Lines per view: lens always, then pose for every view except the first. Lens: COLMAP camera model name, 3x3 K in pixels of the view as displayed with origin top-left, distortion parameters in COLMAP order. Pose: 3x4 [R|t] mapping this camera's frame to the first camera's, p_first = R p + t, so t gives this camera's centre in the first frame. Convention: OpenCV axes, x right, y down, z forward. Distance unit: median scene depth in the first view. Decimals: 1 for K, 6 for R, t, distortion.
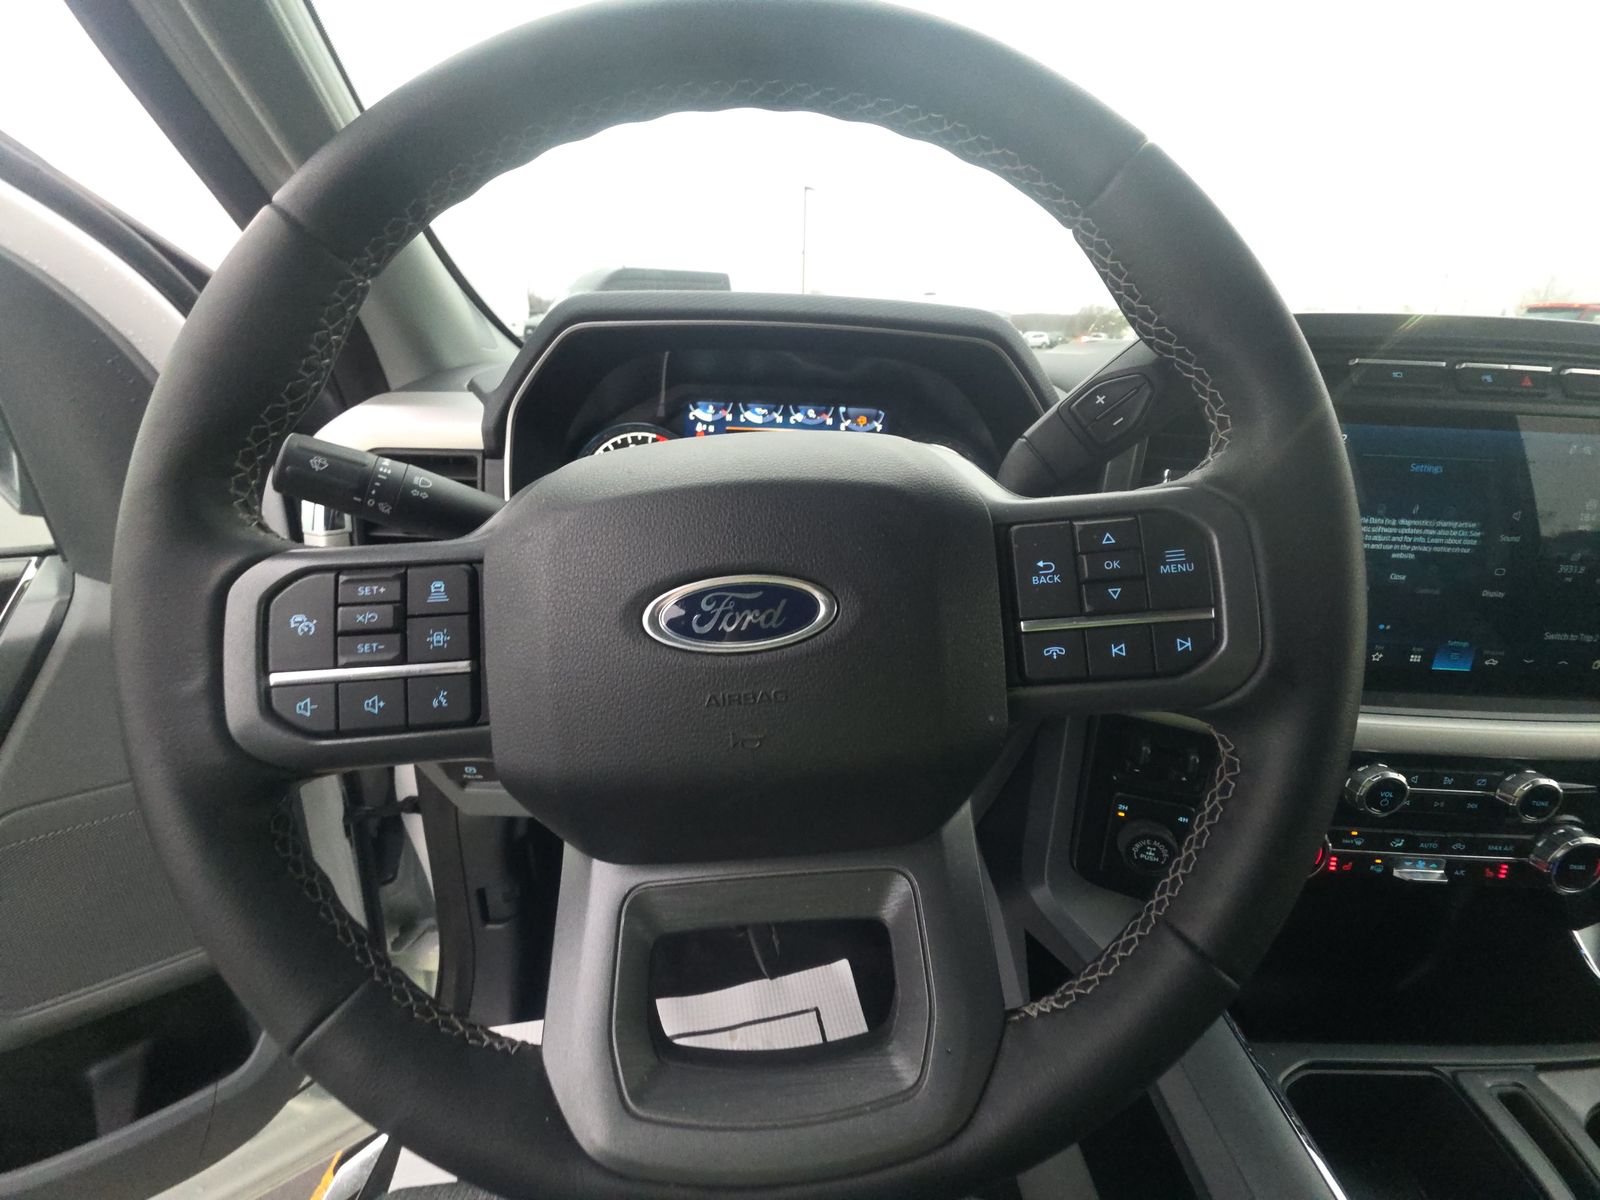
lens RADIAL K [[629.4, 0, 795.1], [0, 629.4, 594.7], [0, 0, 1]] dist [0.020677, -0.008972]
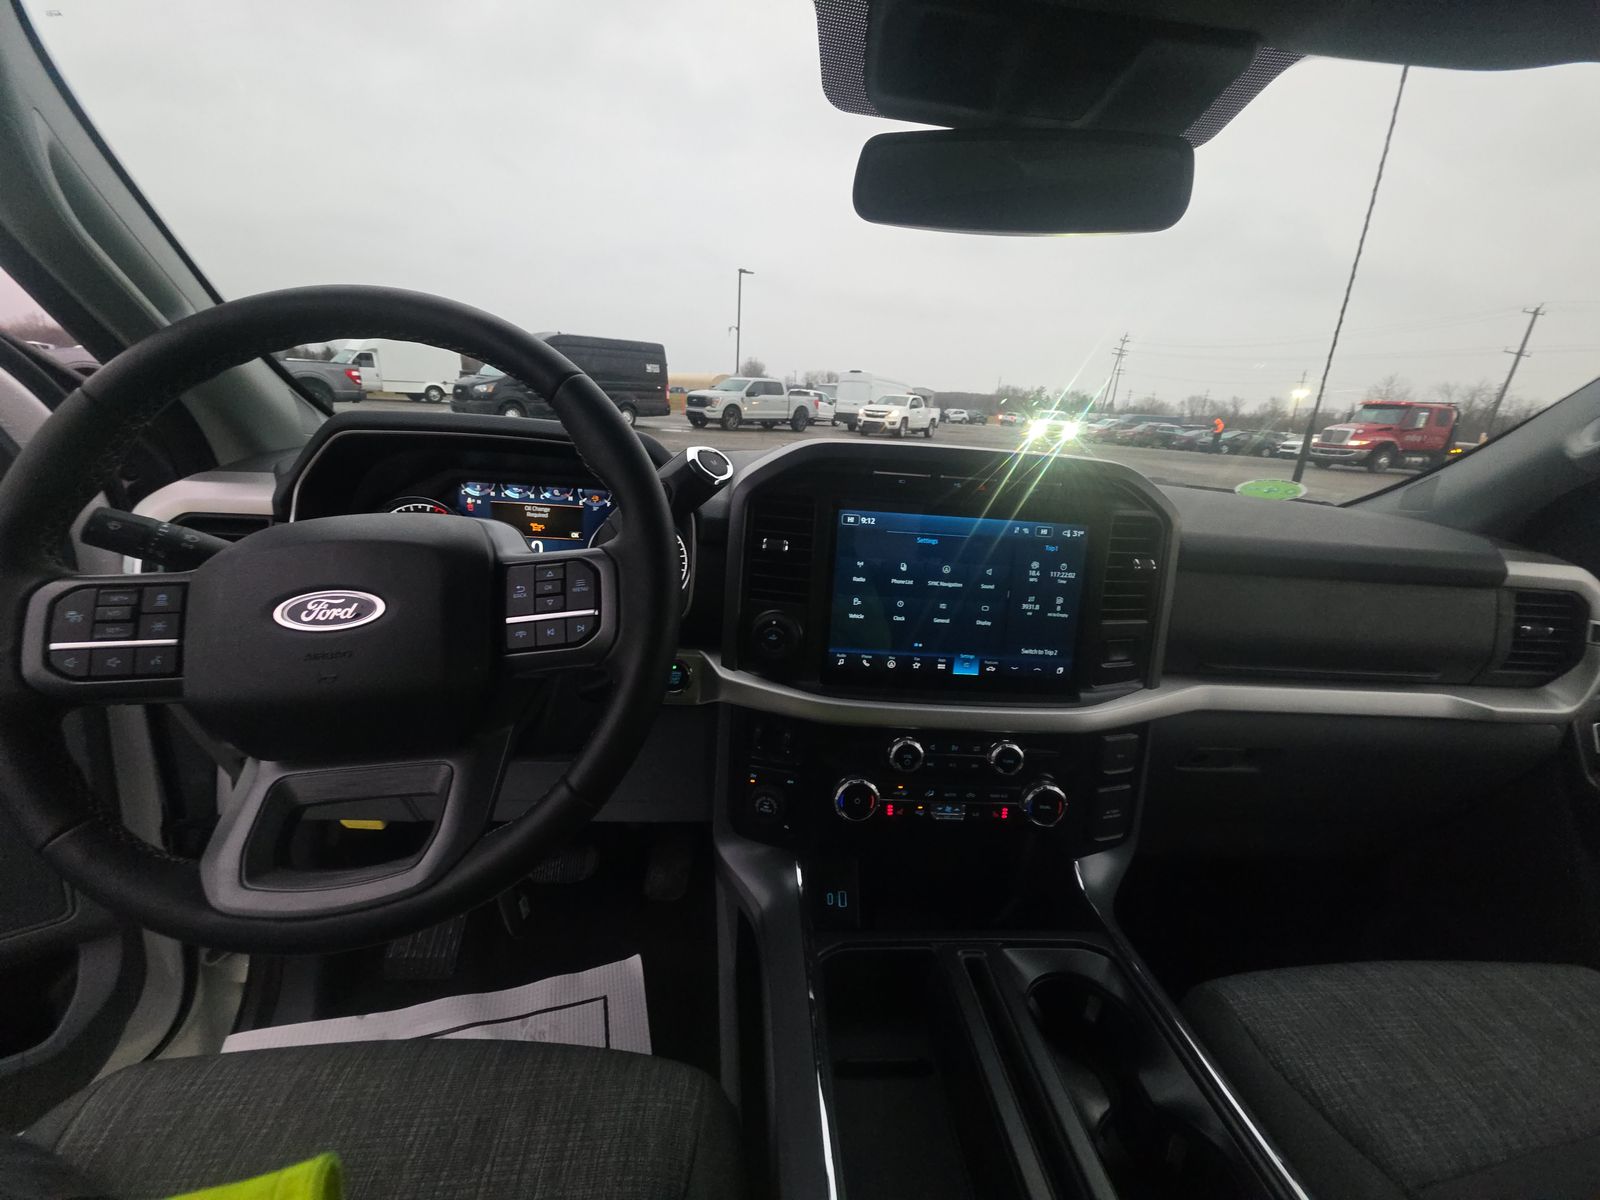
lens RADIAL K [[629.4, 0, 795.1], [0, 629.4, 594.7], [0, 0, 1]] dist [0.020677, -0.008972]
pose [[0.995513, 0.007962, 0.094290, 0.497365], [0.001037, 0.995476, -0.095003, 0.073033], [-0.094620, 0.094675, 0.991001, -0.450677]]
